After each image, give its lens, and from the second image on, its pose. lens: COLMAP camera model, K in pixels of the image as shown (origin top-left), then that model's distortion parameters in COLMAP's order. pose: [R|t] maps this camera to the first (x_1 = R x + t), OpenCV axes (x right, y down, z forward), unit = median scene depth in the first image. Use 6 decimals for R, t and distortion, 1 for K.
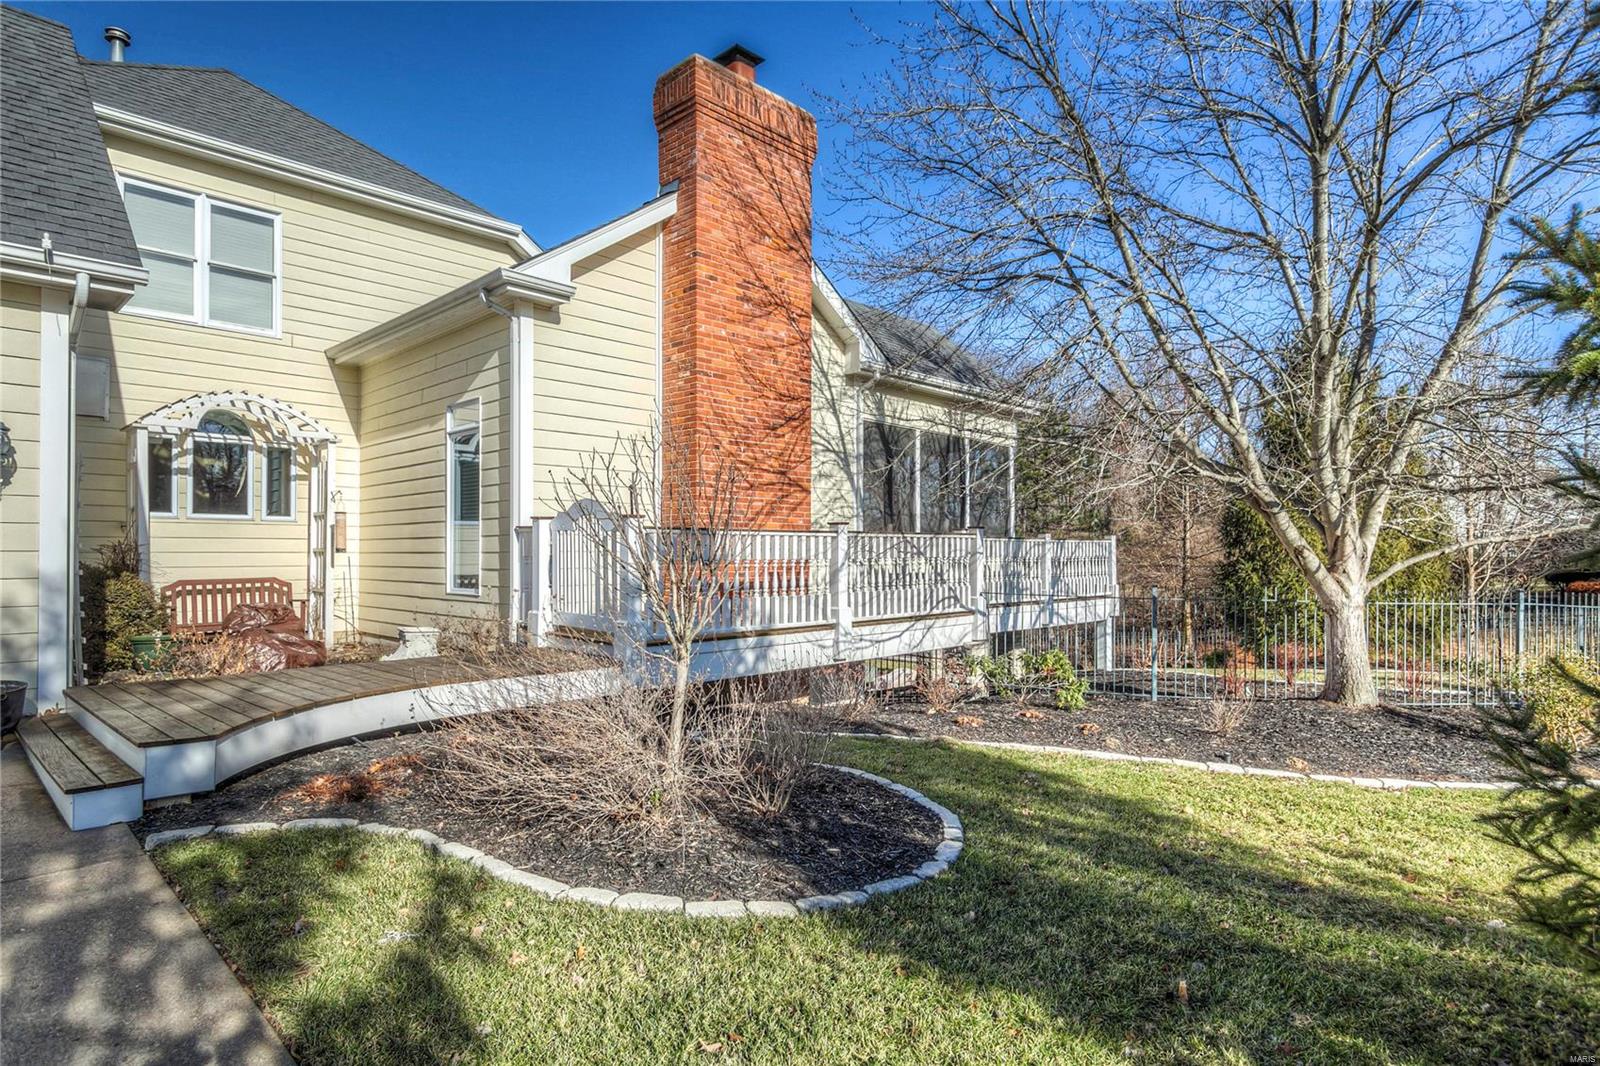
lens RADIAL K [[914.1, 0, 799.5], [0, 914.1, 539.8], [0, 0, 1]] dist [0.017657, 0.000384]
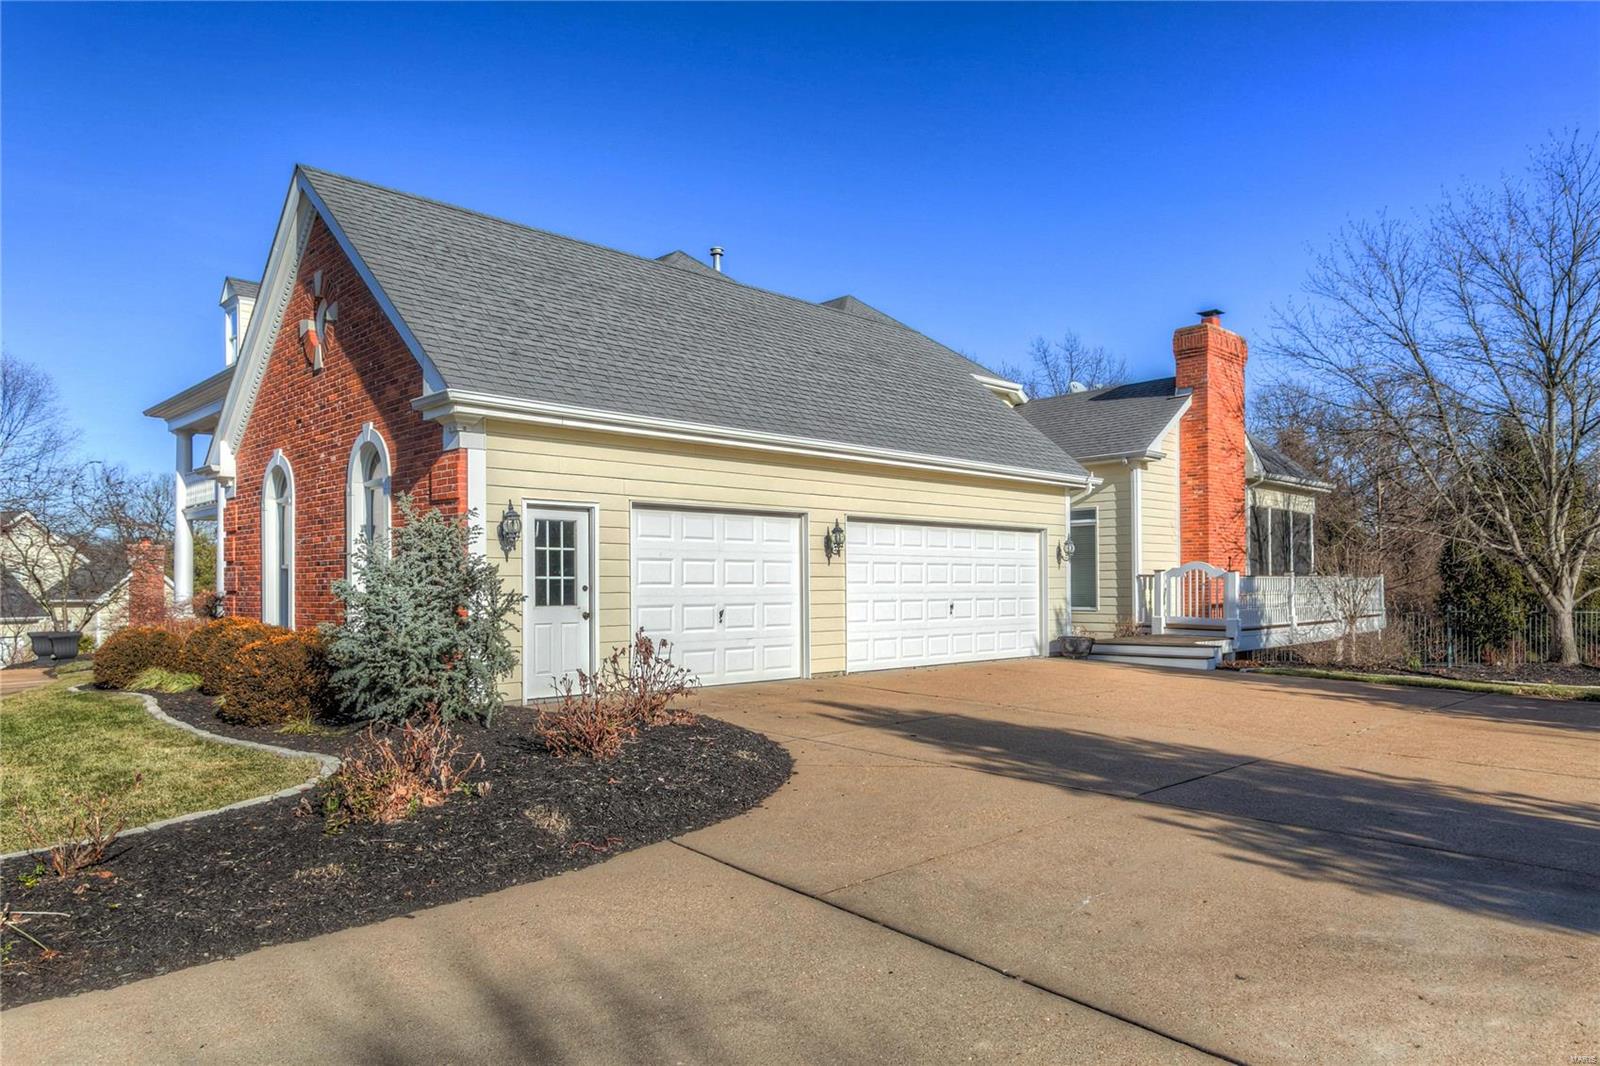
lens RADIAL K [[1061.1, 0, 797.7], [0, 1061.1, 577.0], [0, 0, 1]] dist [0.010792, -0.002525]
pose [[0.999587, -0.006816, -0.027925, -0.945588], [0.007000, 0.999954, 0.006503, -0.028514], [0.027879, -0.006696, 0.999589, -1.278192]]
